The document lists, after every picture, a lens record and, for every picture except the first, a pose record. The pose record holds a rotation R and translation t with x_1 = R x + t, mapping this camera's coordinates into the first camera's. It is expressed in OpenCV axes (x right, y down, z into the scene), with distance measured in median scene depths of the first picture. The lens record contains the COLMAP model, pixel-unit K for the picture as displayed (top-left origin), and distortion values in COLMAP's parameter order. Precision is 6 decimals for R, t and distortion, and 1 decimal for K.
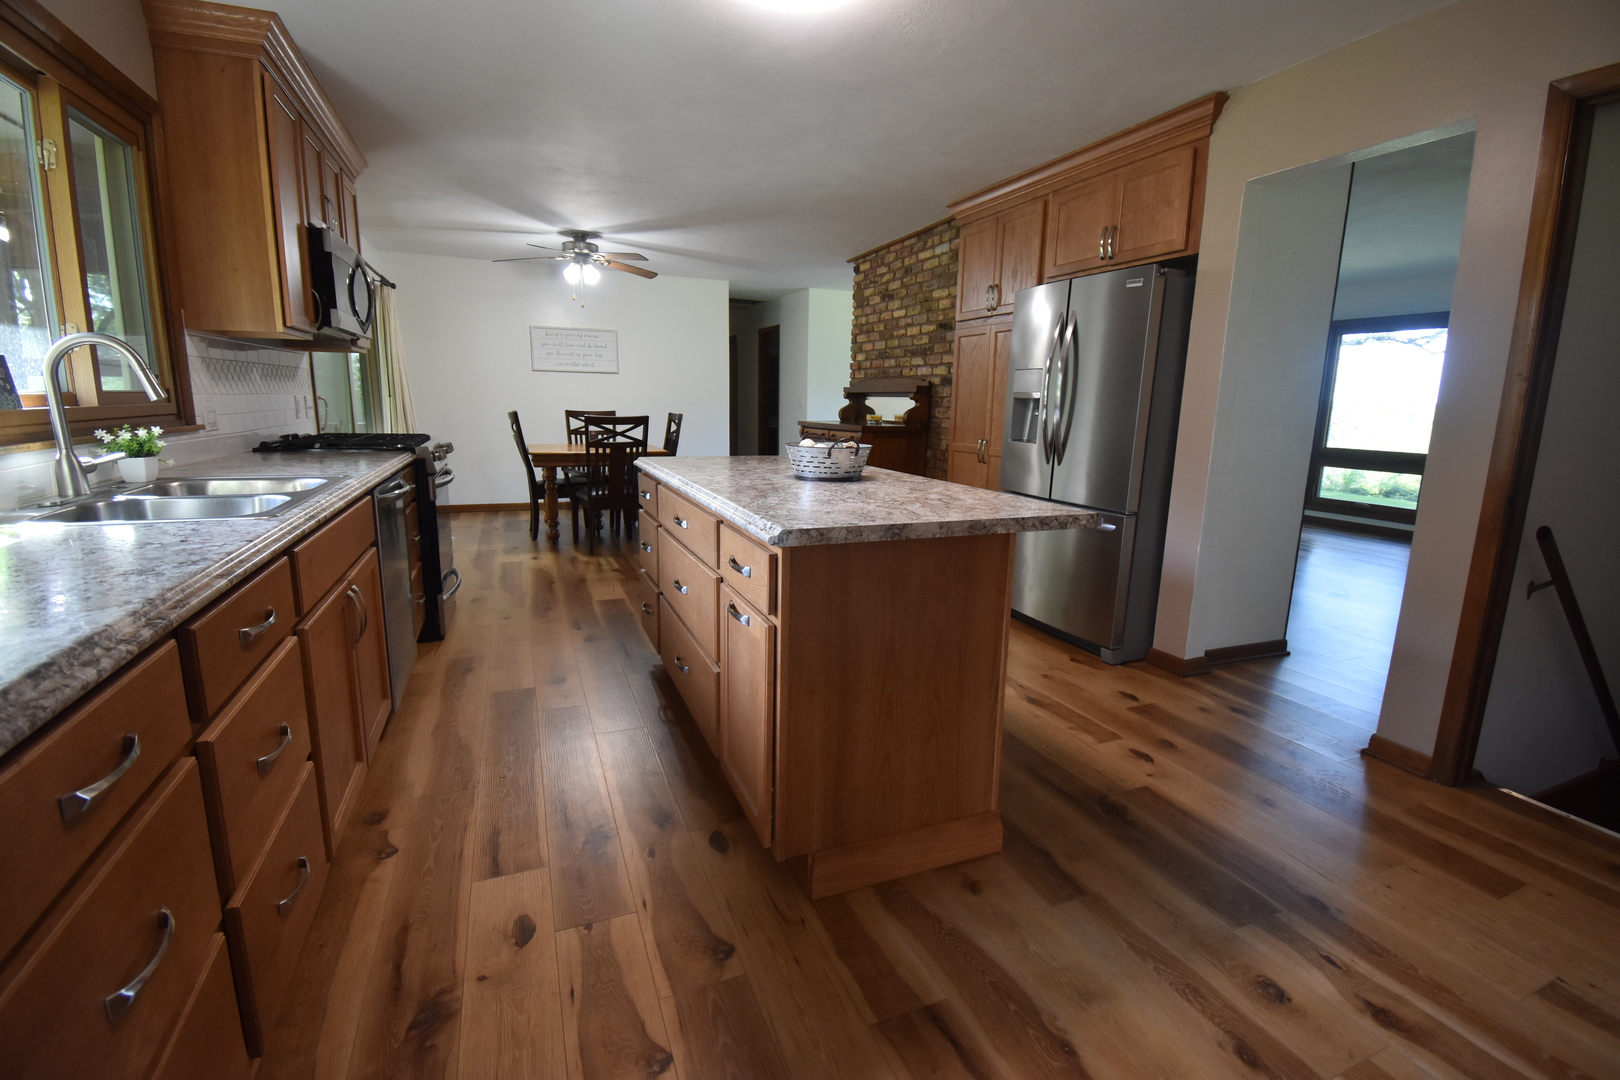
lens RADIAL K [[720.9, 0, 815.4], [0, 720.9, 532.1], [0, 0, 1]] dist [0.020114, -0.023806]
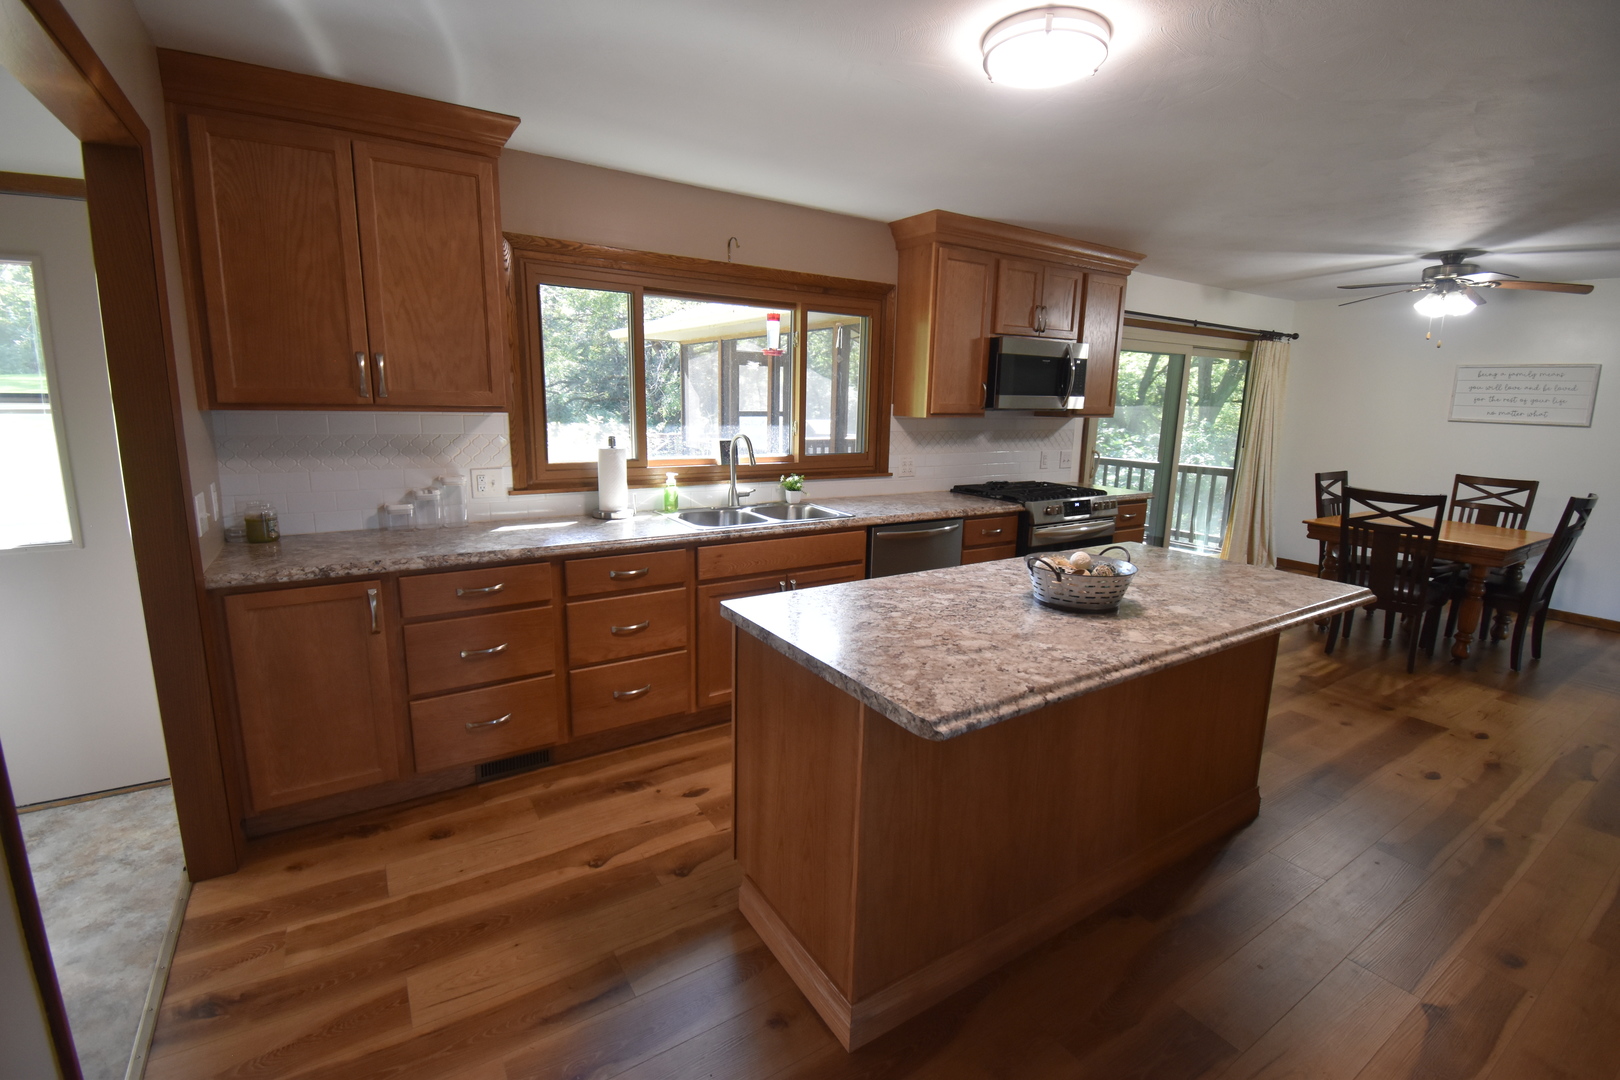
lens RADIAL K [[720.9, 0, 815.4], [0, 720.9, 532.1], [0, 0, 1]] dist [0.020114, -0.023806]
pose [[0.186300, 0.168182, -0.967991, 0.366814], [-0.195713, 0.971847, 0.131185, -0.099211], [0.962803, 0.165008, 0.213970, 0.248446]]
